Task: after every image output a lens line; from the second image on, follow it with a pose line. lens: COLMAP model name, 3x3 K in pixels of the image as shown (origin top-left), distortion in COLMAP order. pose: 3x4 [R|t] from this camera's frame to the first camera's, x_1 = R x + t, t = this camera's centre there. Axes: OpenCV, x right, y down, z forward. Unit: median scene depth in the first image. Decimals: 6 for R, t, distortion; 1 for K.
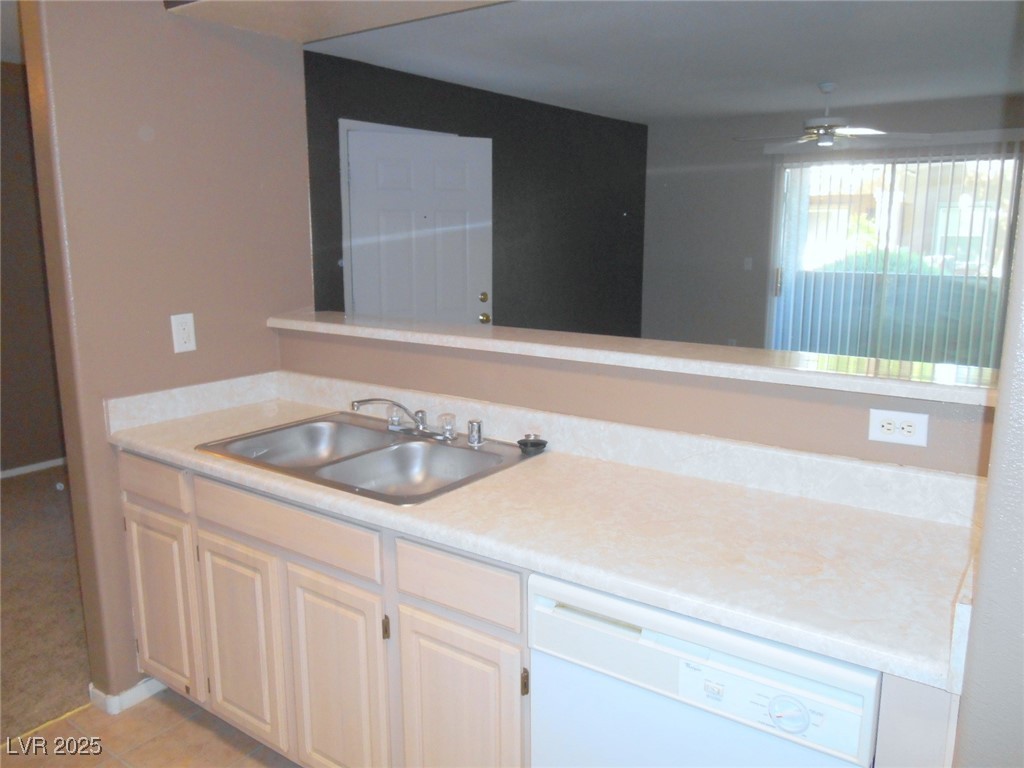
lens RADIAL K [[806.3, 0, 512.0], [0, 806.3, 384.0], [0, 0, 1]] dist [-0.002943, 0.001907]
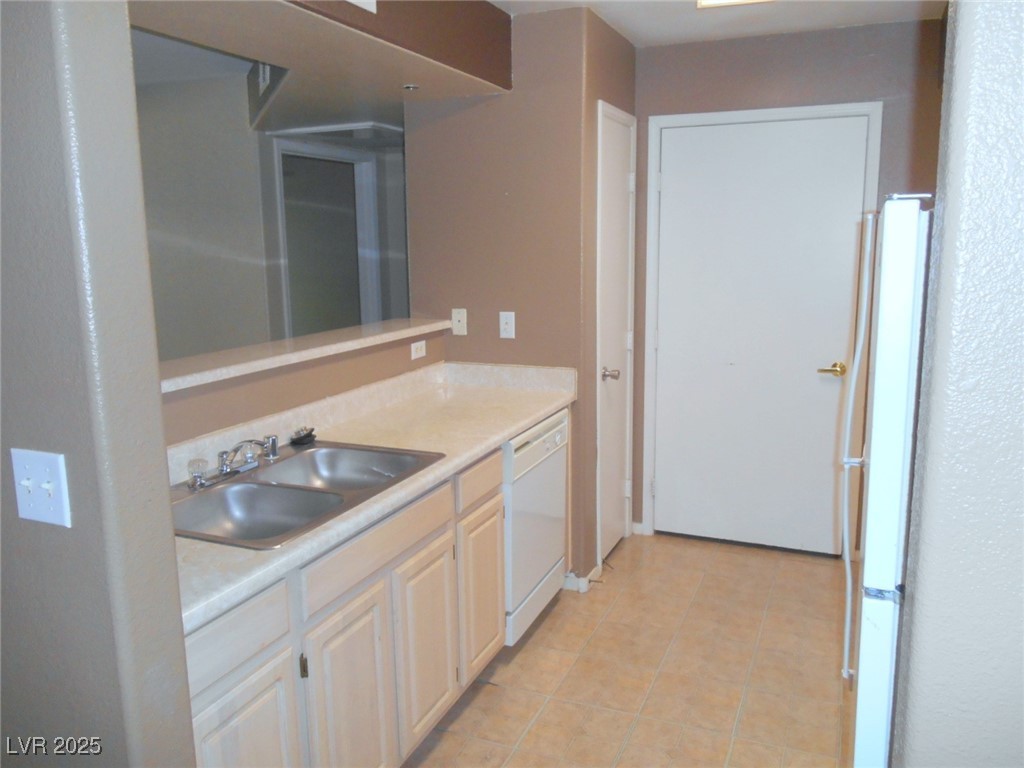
lens RADIAL K [[814.6, 0, 512.0], [0, 814.6, 384.0], [0, 0, 1]] dist [-0.010153, -0.001351]
pose [[-0.240241, -0.162498, 0.957015, -1.322920], [0.191665, 0.958540, 0.210871, -0.213175], [-0.951603, 0.234087, -0.199136, 1.027926]]
